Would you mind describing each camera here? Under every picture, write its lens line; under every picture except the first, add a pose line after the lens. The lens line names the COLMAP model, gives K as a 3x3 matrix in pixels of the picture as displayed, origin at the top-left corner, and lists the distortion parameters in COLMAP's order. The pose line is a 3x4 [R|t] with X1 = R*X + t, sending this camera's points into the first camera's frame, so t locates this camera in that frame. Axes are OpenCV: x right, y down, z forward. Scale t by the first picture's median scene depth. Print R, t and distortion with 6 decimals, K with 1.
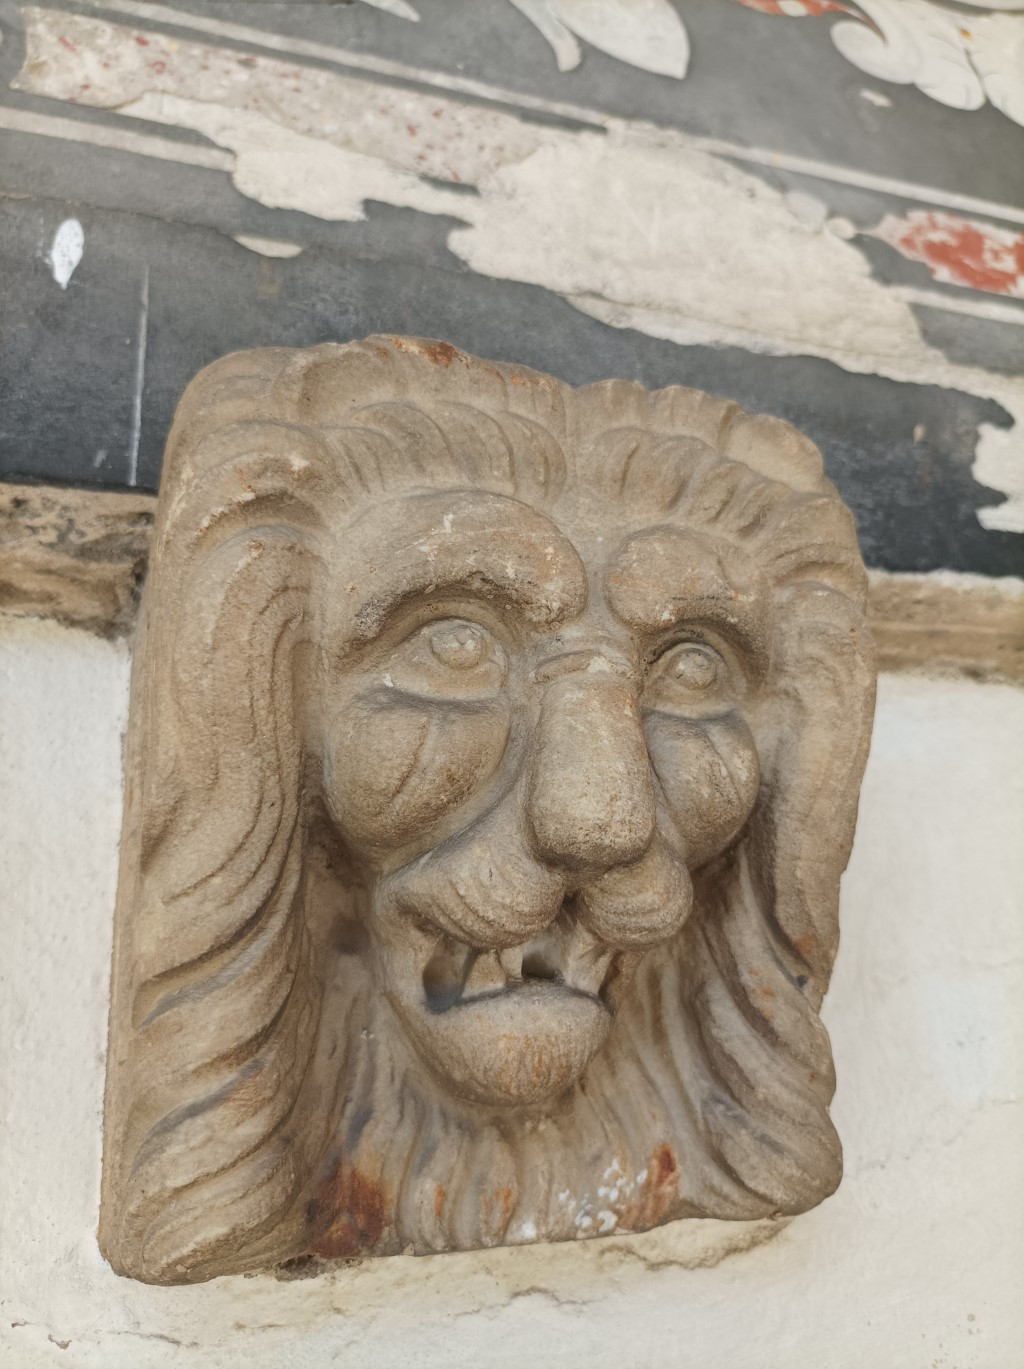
lens RADIAL K [[1038.1, 0, 512.0], [0, 1038.1, 684.5], [0, 0, 1]] dist [0.061239, -0.096385]
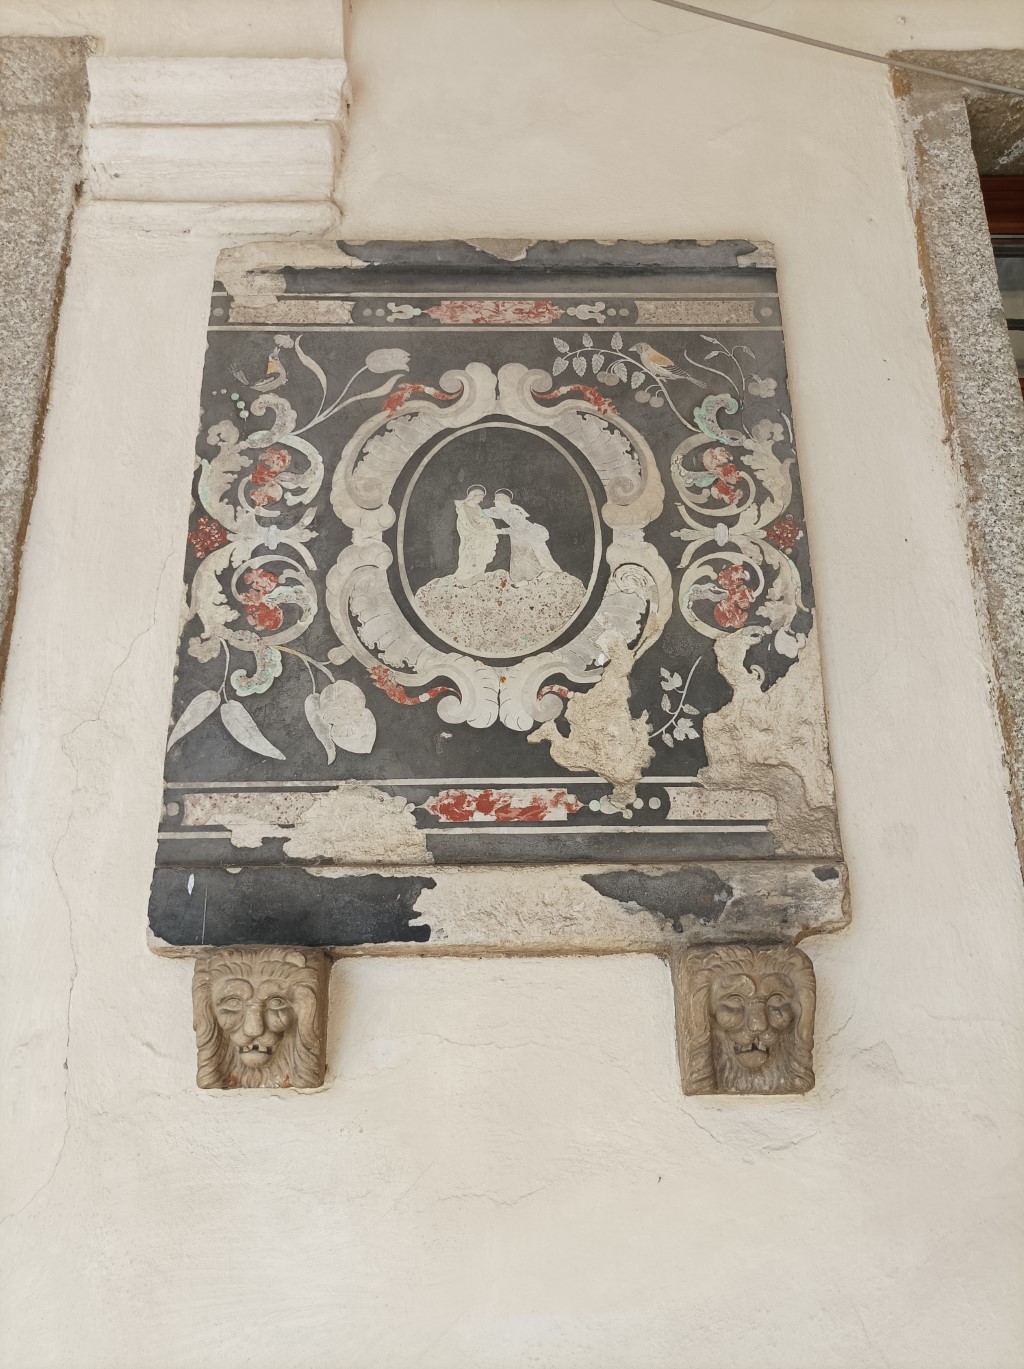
lens RADIAL K [[1038.1, 0, 512.0], [0, 1038.1, 684.5], [0, 0, 1]] dist [0.061239, -0.096385]
pose [[0.949988, -0.012396, -0.312042, 1.991090], [0.063016, 0.986266, 0.152668, -1.568813], [0.305864, -0.164697, 0.937722, -2.322945]]
